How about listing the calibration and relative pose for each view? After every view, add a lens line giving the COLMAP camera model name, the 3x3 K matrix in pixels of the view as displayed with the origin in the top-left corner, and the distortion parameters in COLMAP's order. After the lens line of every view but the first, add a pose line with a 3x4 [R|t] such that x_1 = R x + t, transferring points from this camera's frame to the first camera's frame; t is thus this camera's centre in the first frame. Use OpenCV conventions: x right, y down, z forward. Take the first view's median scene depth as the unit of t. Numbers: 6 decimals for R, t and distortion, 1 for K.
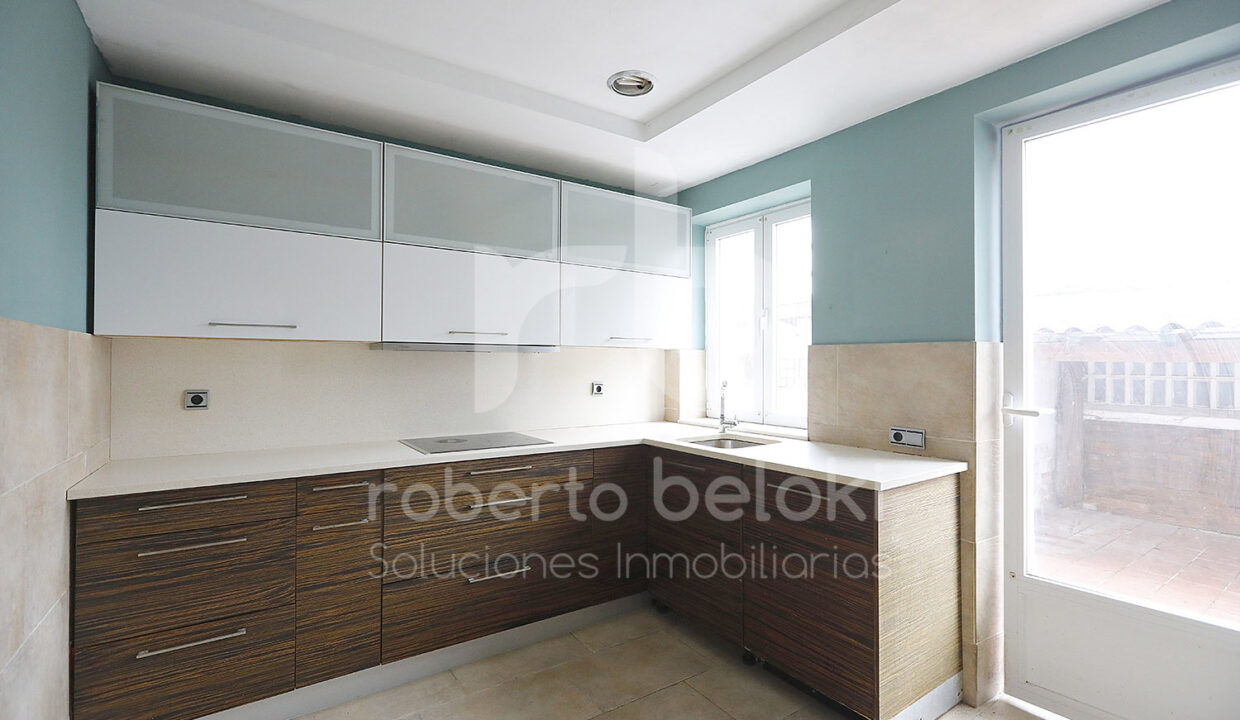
lens RADIAL K [[548.6, 0, 620.0], [0, 548.6, 360.0], [0, 0, 1]] dist [0.001726, 0.000734]
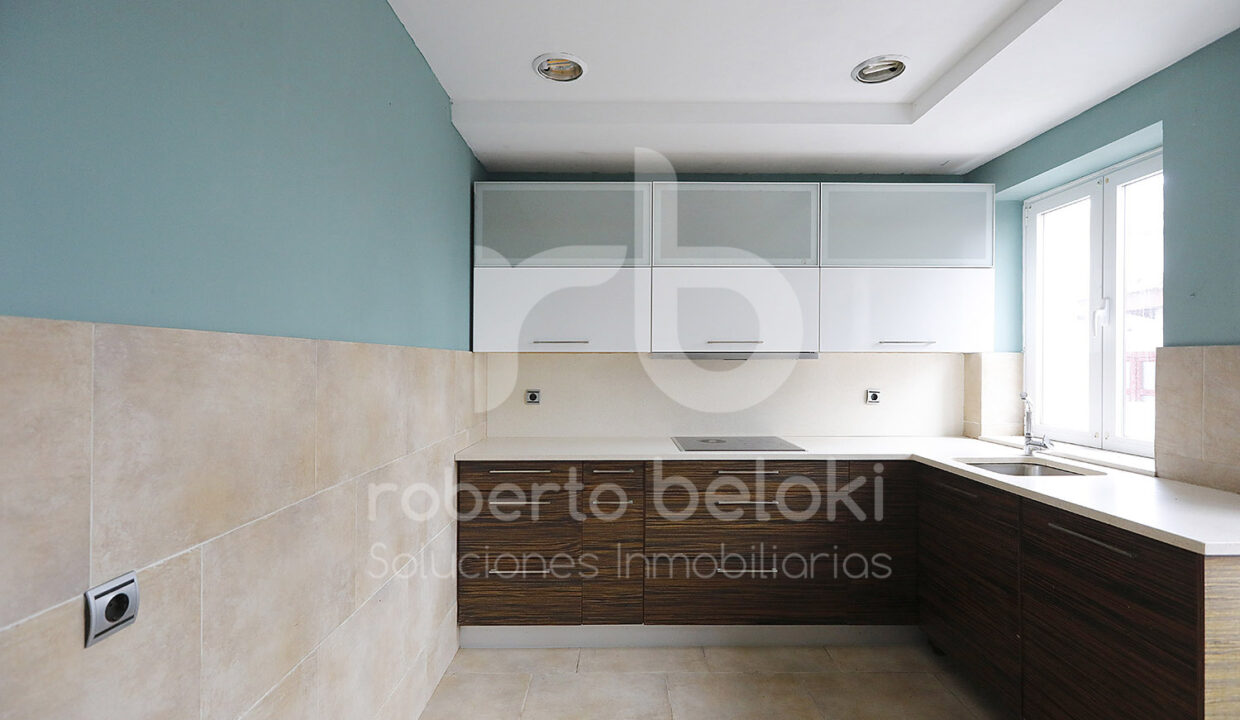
lens RADIAL K [[548.6, 0, 620.0], [0, 548.6, 360.0], [0, 0, 1]] dist [0.001726, 0.000734]
pose [[0.831130, -0.008085, -0.556020, 0.154535], [0.007655, 0.999966, -0.003098, -0.012672], [0.556026, -0.001682, 0.831163, -0.014045]]
